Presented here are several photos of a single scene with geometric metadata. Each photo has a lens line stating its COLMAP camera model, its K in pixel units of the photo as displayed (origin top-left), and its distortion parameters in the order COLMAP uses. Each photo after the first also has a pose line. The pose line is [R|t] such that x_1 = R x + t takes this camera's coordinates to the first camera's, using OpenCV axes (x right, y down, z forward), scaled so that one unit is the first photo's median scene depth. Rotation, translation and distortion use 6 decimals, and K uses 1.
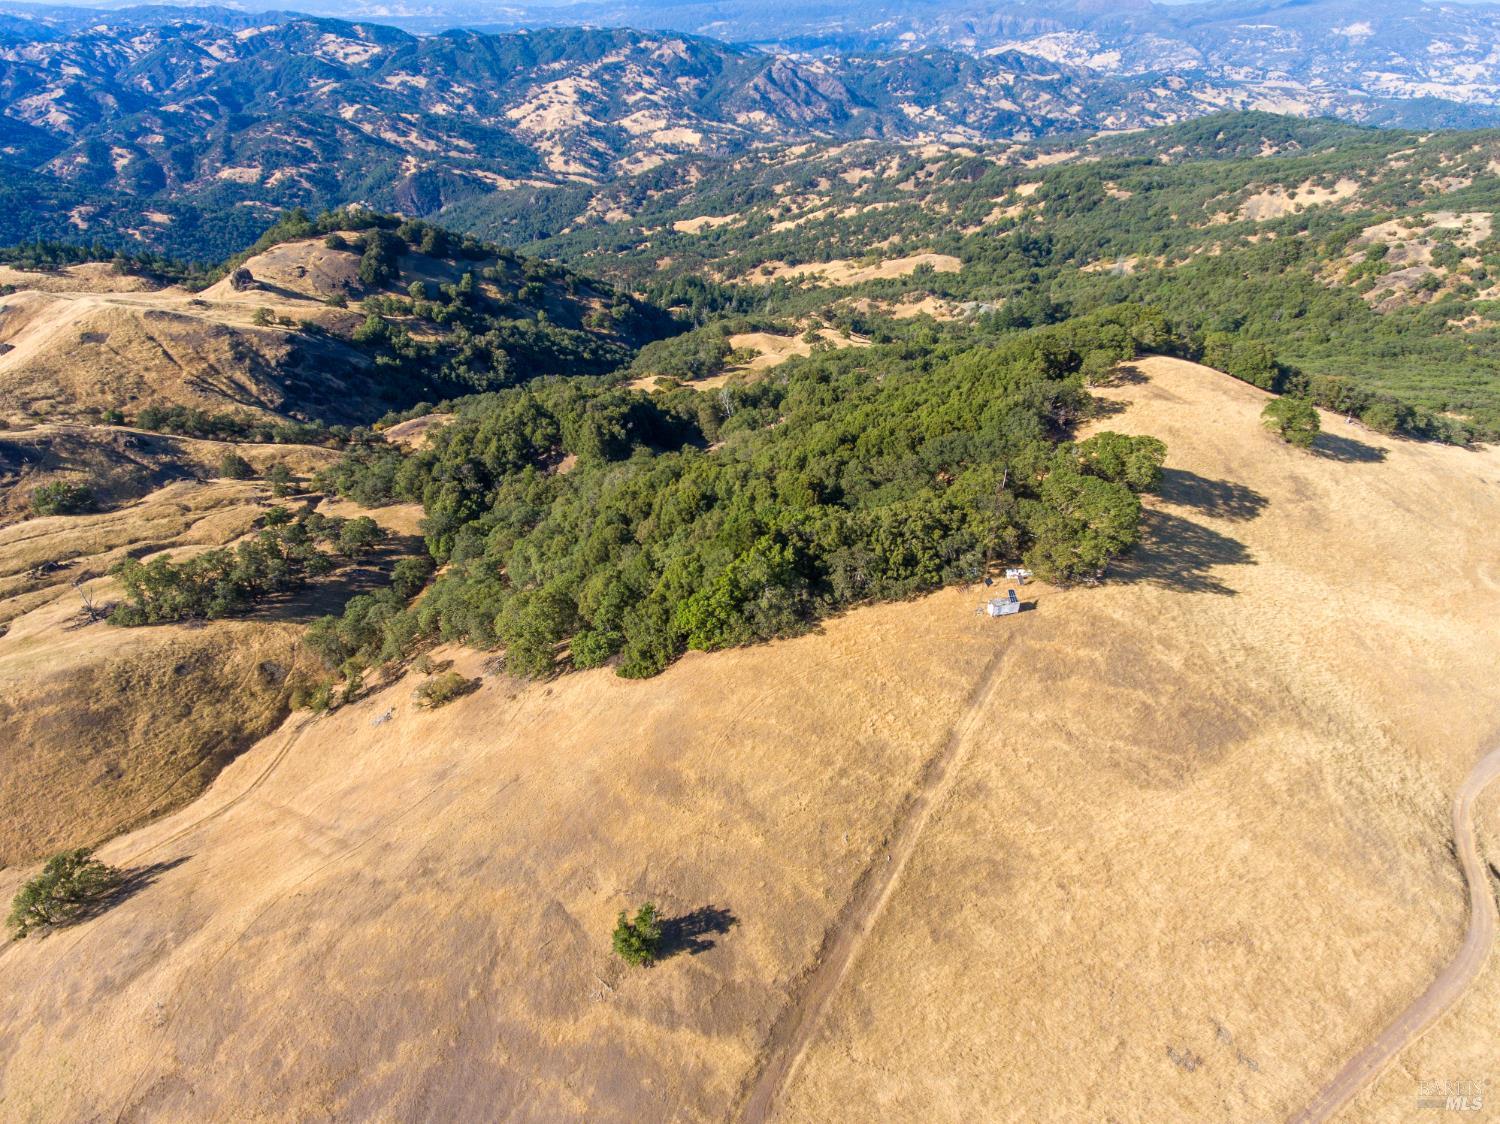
lens RADIAL K [[880.7, 0, 732.9], [0, 880.7, 567.7], [0, 0, 1]] dist [-0.006272, 0.002554]
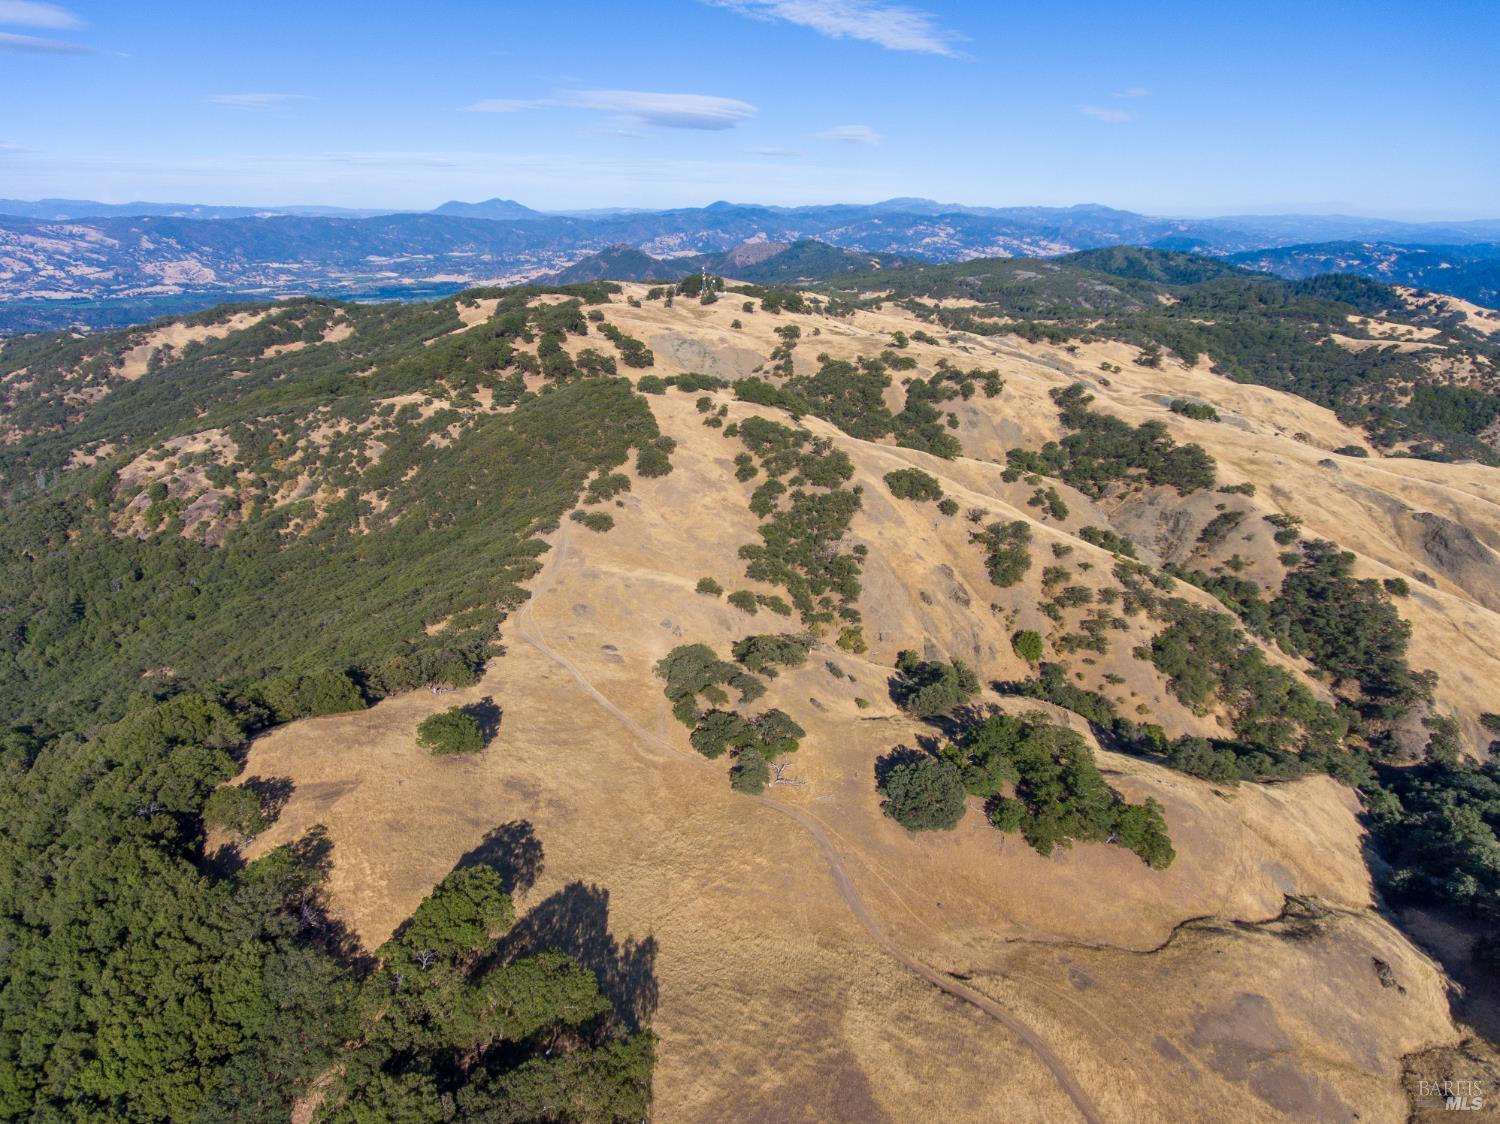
lens RADIAL K [[880.7, 0, 732.9], [0, 880.7, 567.7], [0, 0, 1]] dist [-0.006272, 0.002554]
pose [[0.227579, -0.378257, 0.897290, -0.045312], [0.536586, 0.817658, 0.208593, -0.221573], [-0.812578, 0.434002, 0.389049, 0.200331]]
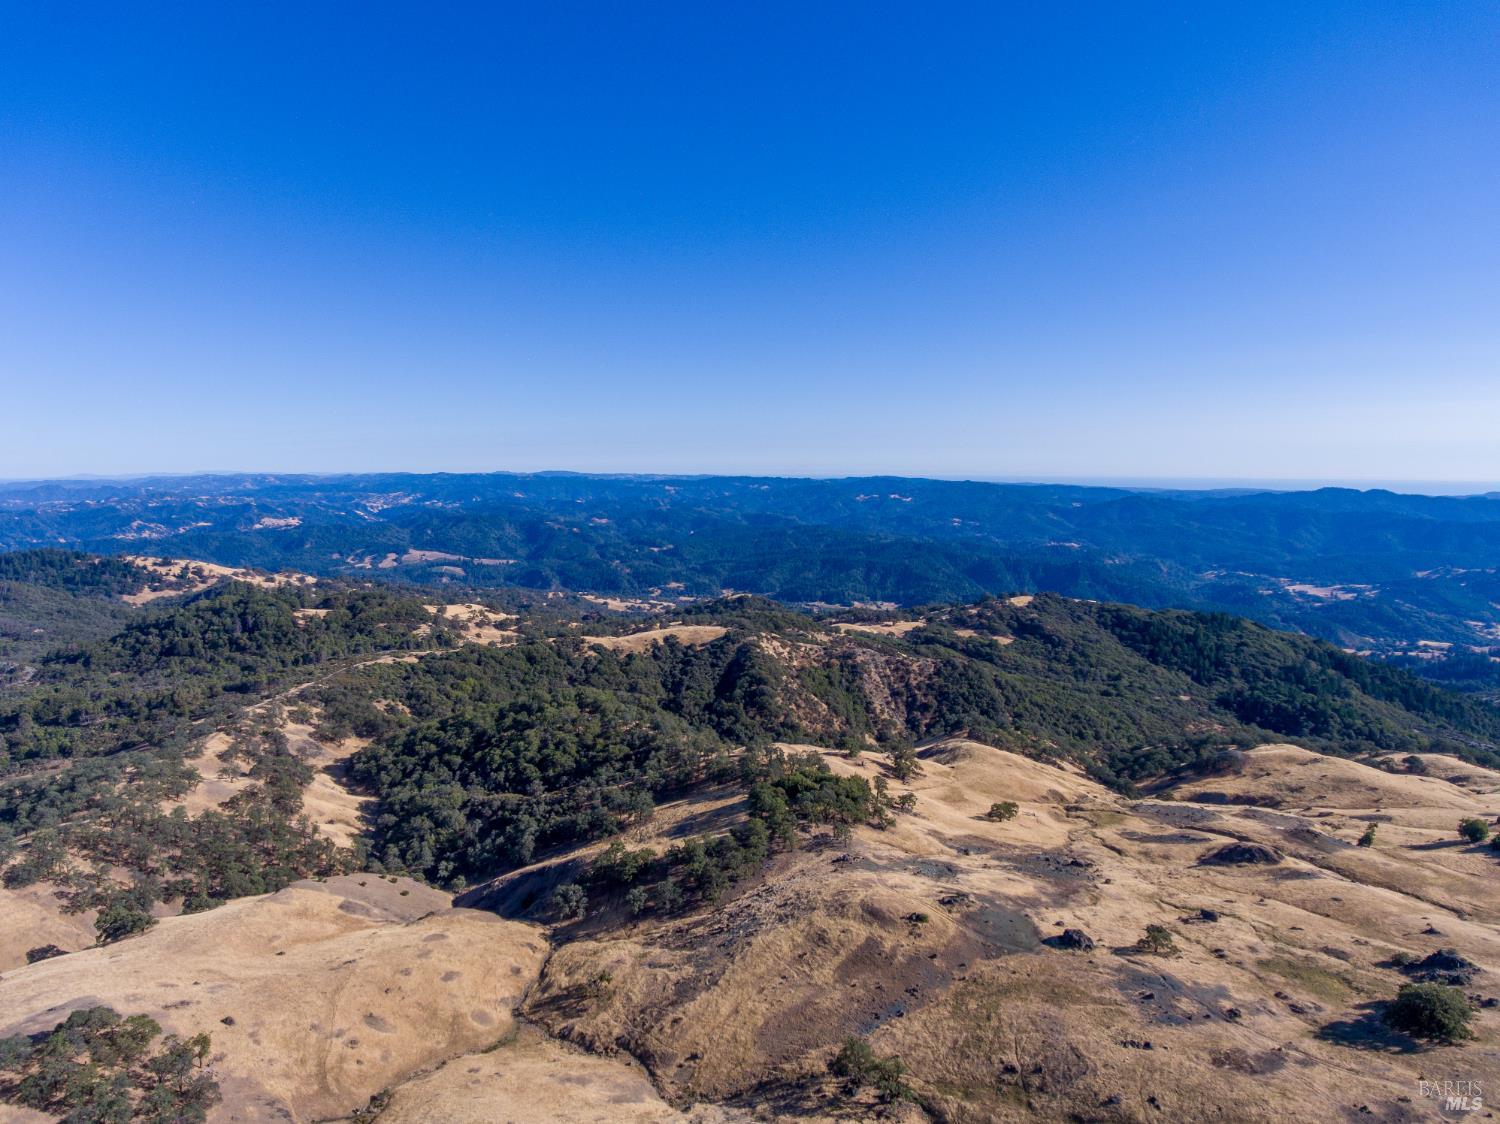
lens RADIAL K [[879.7, 0, 732.9], [0, 879.7, 568.0], [0, 0, 1]] dist [0.000324, -0.003785]
pose [[-0.947958, -0.044235, 0.315308, 2.584805], [0.172003, 0.762218, 0.624050, -0.640706], [-0.267938, 0.645807, -0.714942, 0.781674]]
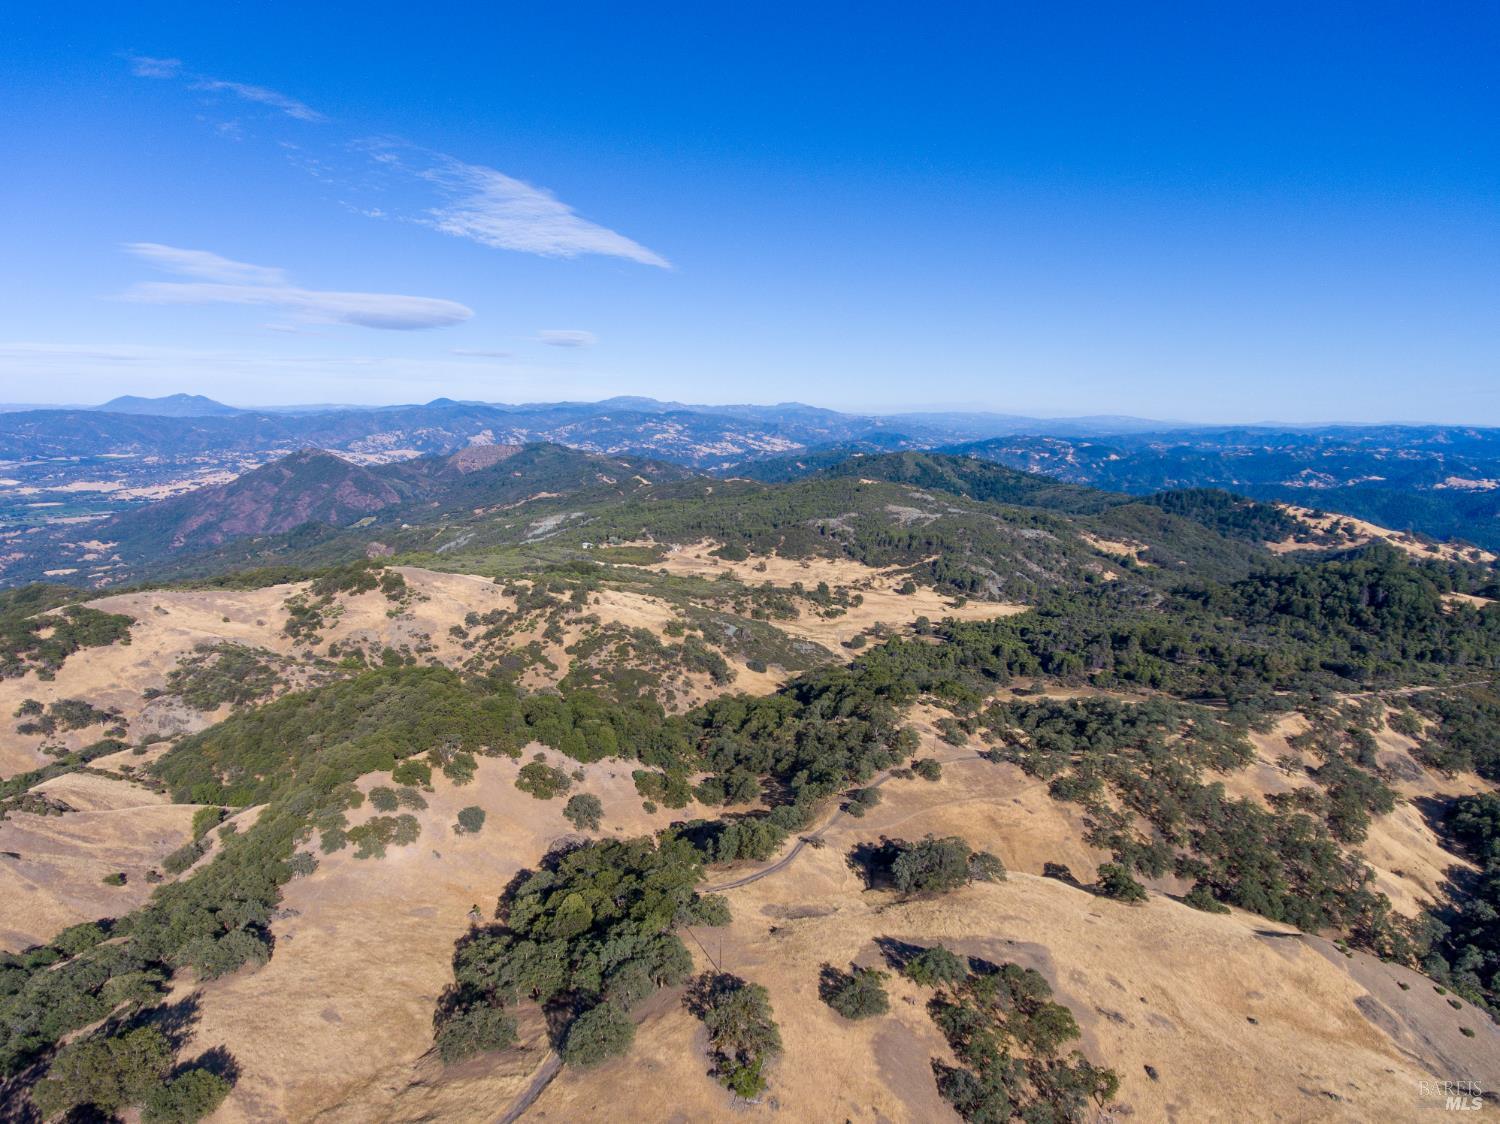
lens RADIAL K [[880.7, 0, 732.9], [0, 880.7, 567.7], [0, 0, 1]] dist [-0.006272, 0.002554]
pose [[-0.070204, -0.191230, 0.979032, 2.670974], [0.542655, 0.816204, 0.198337, -0.550756], [-0.837017, 0.545200, 0.046471, 0.656533]]
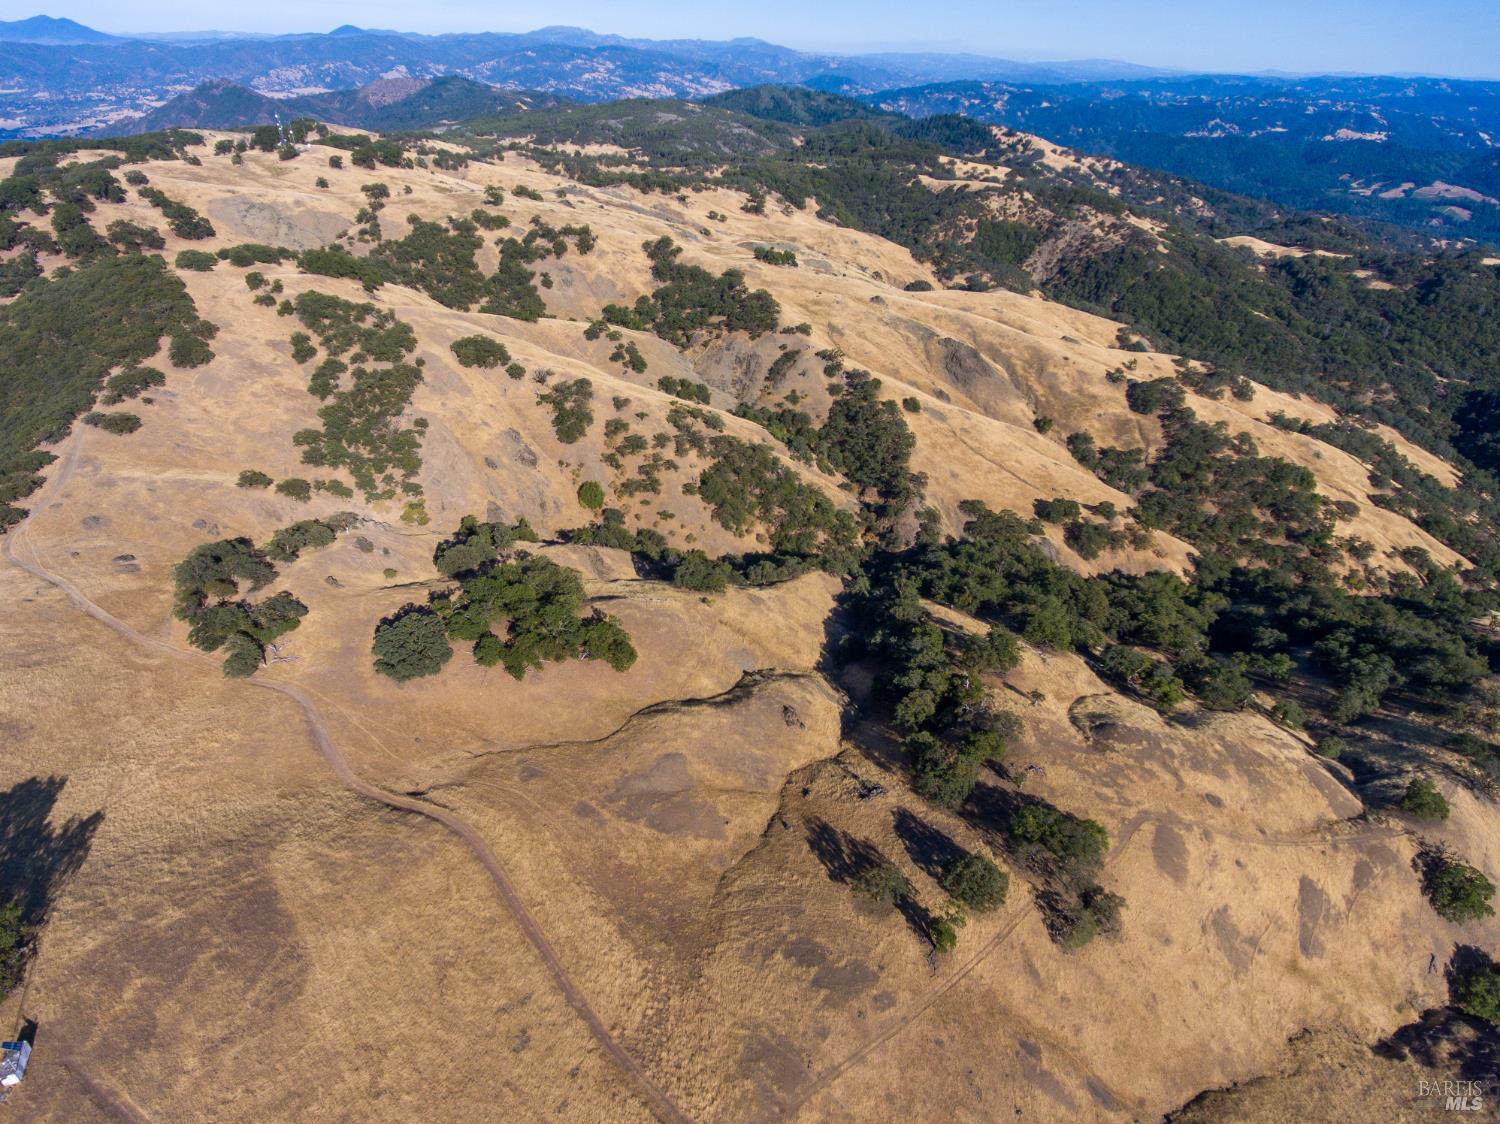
lens RADIAL K [[880.7, 0, 732.9], [0, 880.7, 567.7], [0, 0, 1]] dist [-0.006272, 0.002554]
pose [[-0.113444, -0.520804, 0.846105, -0.090610], [0.528485, 0.689502, 0.495268, -0.138817], [-0.841329, 0.503339, 0.197017, 0.029231]]
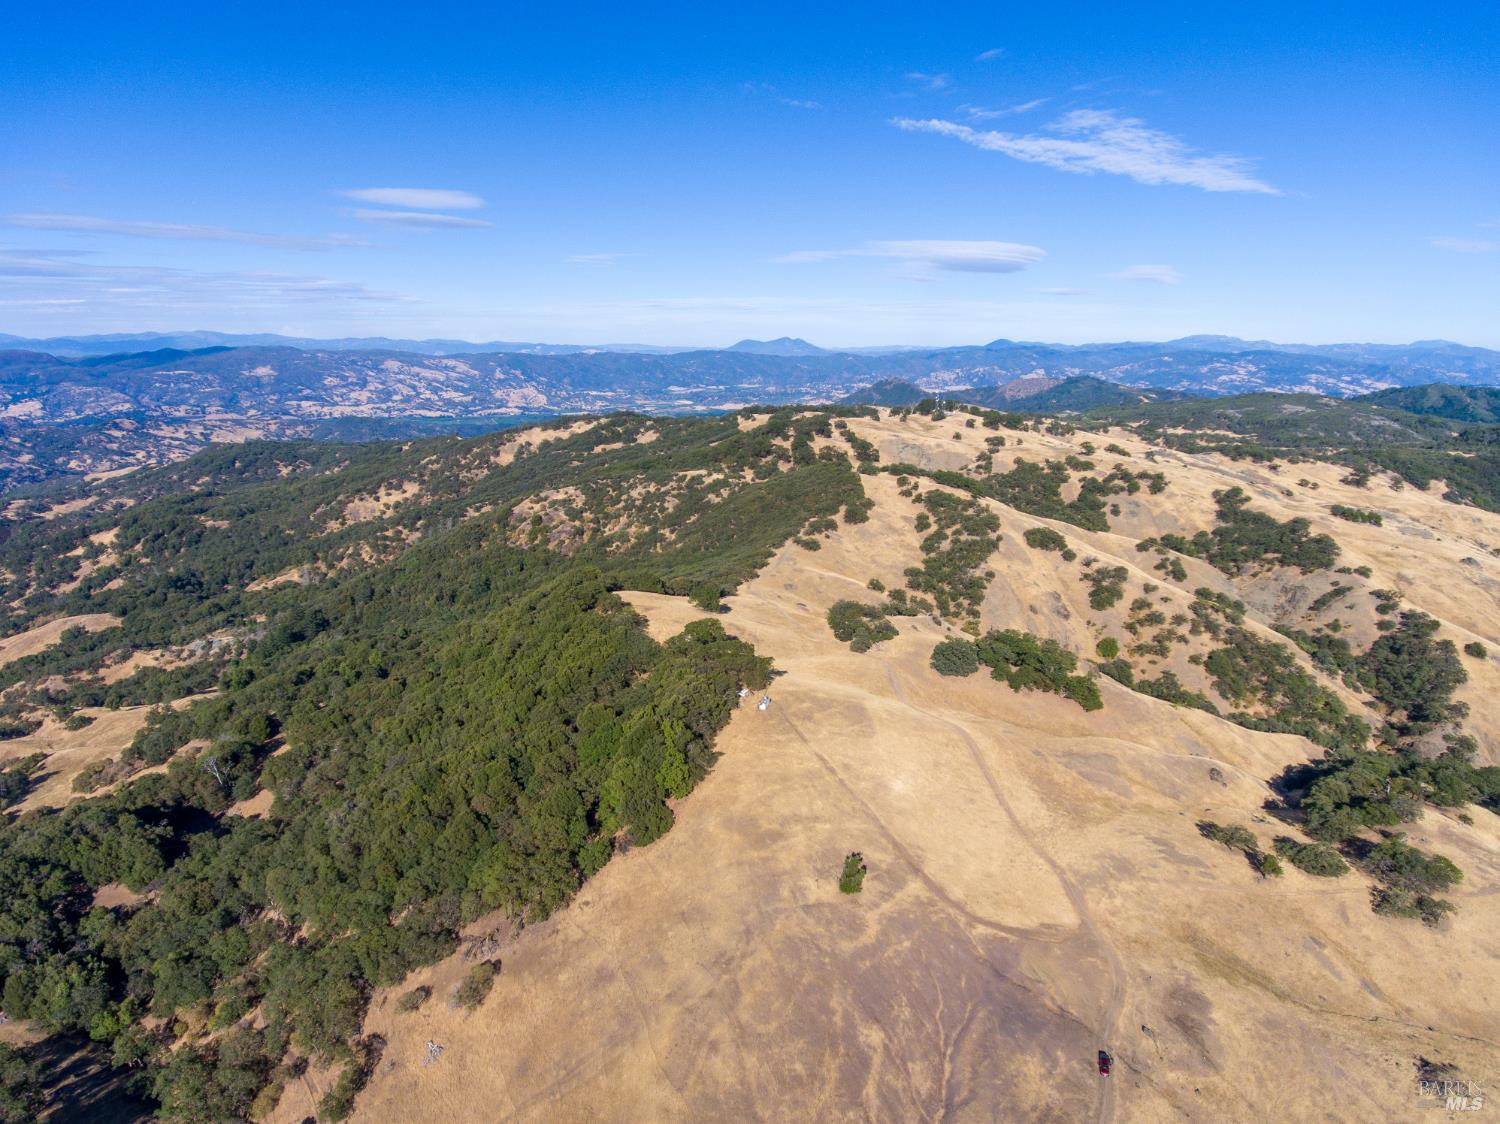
lens RADIAL K [[880.7, 0, 732.9], [0, 880.7, 567.7], [0, 0, 1]] dist [-0.006272, 0.002554]
pose [[0.506843, -0.221605, 0.833067, -0.538931], [0.479421, 0.875616, -0.058759, -0.057608], [-0.716426, 0.429172, 0.550042, -0.048186]]
